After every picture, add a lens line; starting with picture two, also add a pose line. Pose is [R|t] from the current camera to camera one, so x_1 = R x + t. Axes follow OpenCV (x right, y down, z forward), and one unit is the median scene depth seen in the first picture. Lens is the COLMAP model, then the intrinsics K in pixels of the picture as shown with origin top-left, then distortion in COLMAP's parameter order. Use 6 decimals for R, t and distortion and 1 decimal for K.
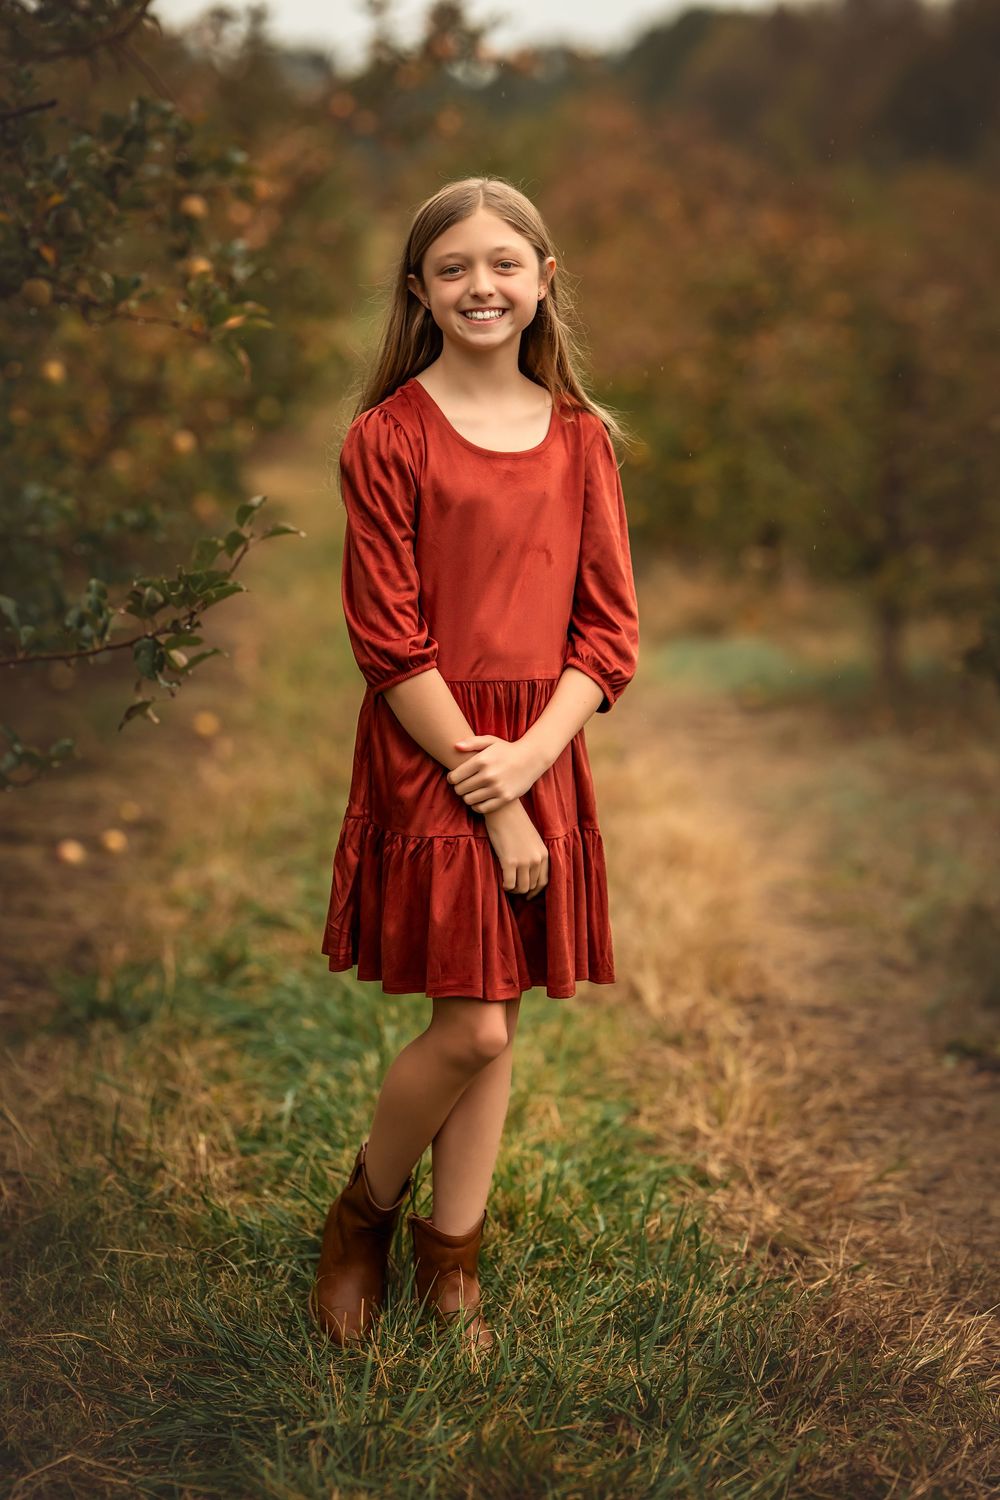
lens RADIAL K [[3596.7, 0, 500.0], [0, 3596.7, 755.2], [0, 0, 1]] dist [0.000901, -0.038817]
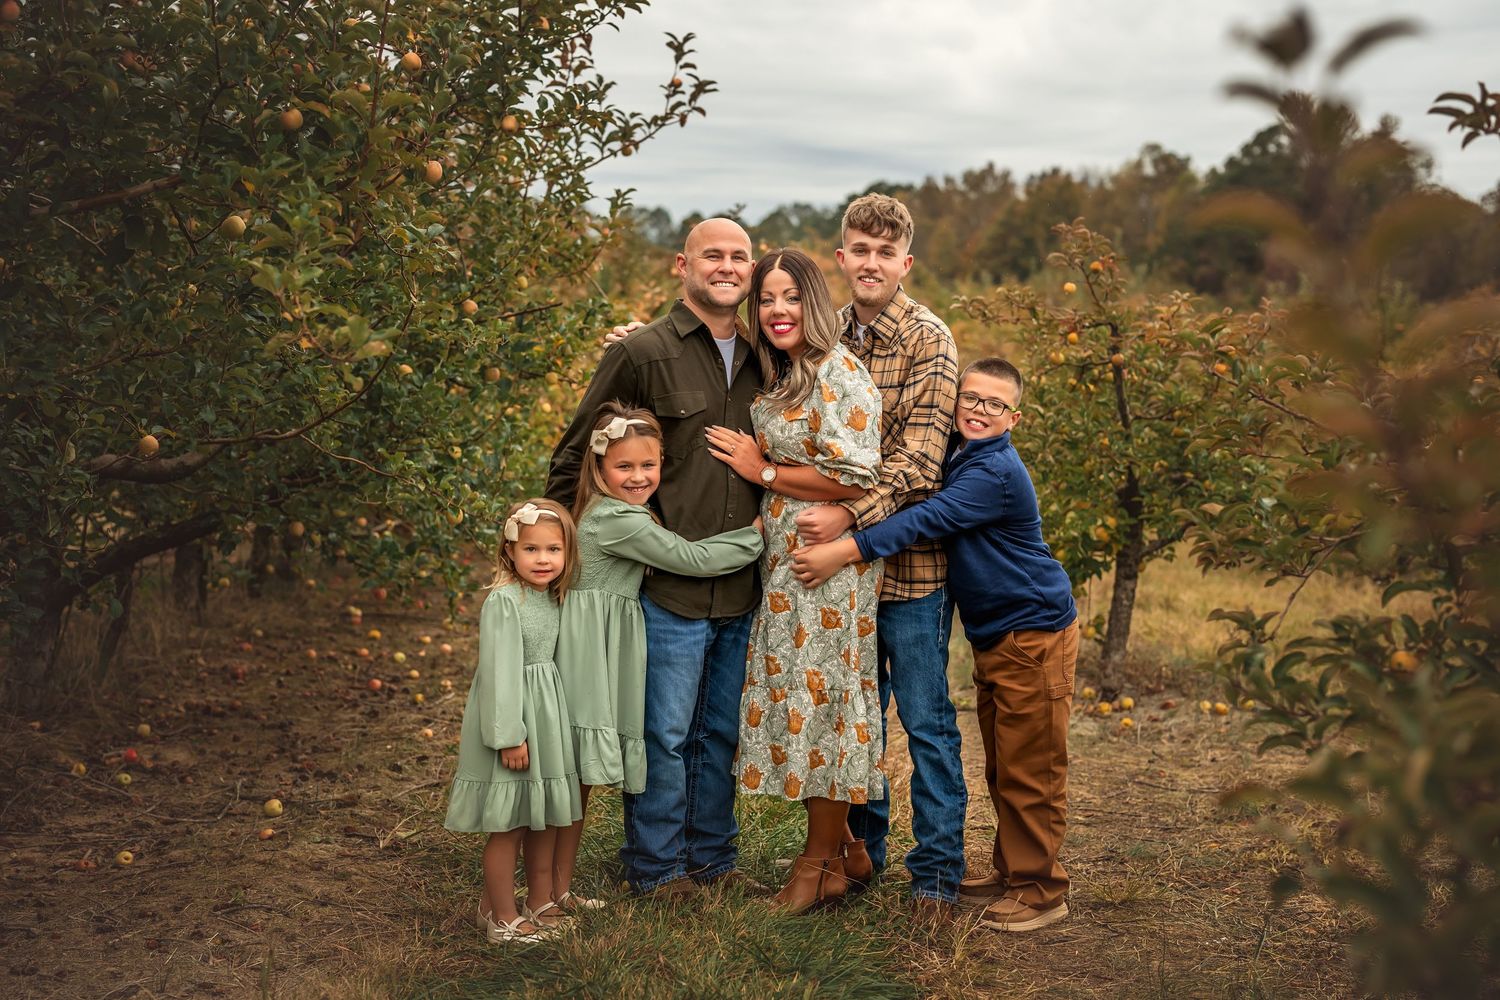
lens RADIAL K [[2148.4, 0, 749.4], [0, 2148.4, 499.4], [0, 0, 1]] dist [-0.008561, 0.029417]
pose [[0.999964, -0.002103, -0.008224, 0.016886], [0.001607, 0.998204, -0.059885, 0.039796], [0.008335, 0.059870, 0.998171, -0.432434]]
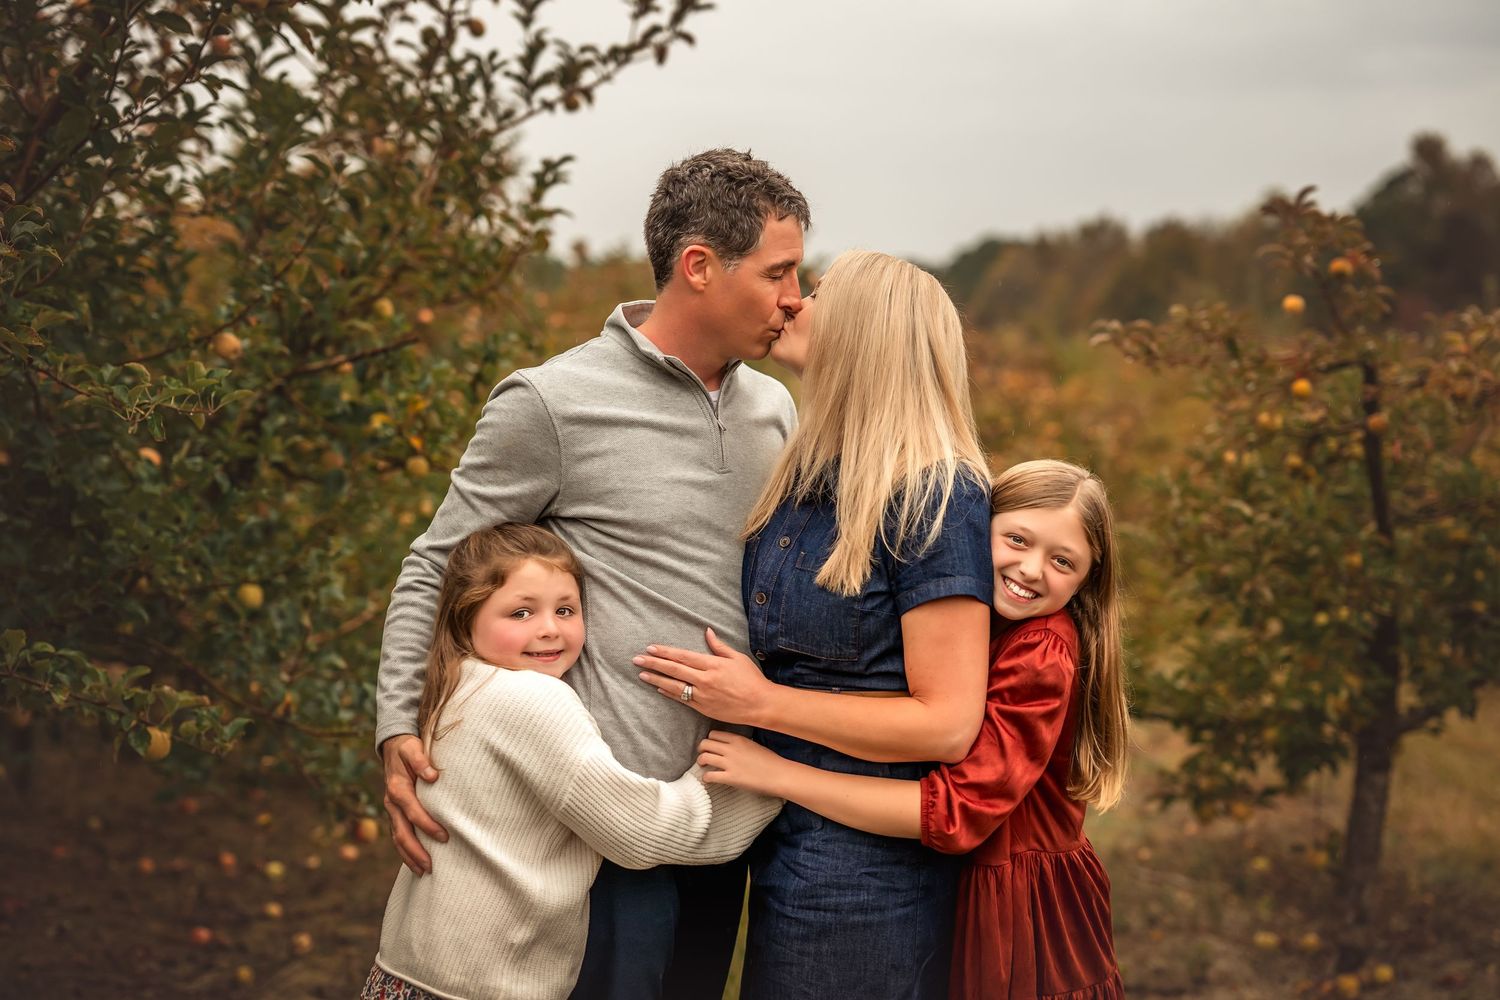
lens RADIAL K [[2177.2, 0, 781.3], [0, 2177.2, 500.6], [0, 0, 1]] dist [-0.001016, 0.006415]
pose [[0.999095, -0.013656, -0.040293, 0.049473], [0.010177, 0.996302, -0.085314, -0.037506], [0.041309, 0.084827, 0.995539, 0.128544]]
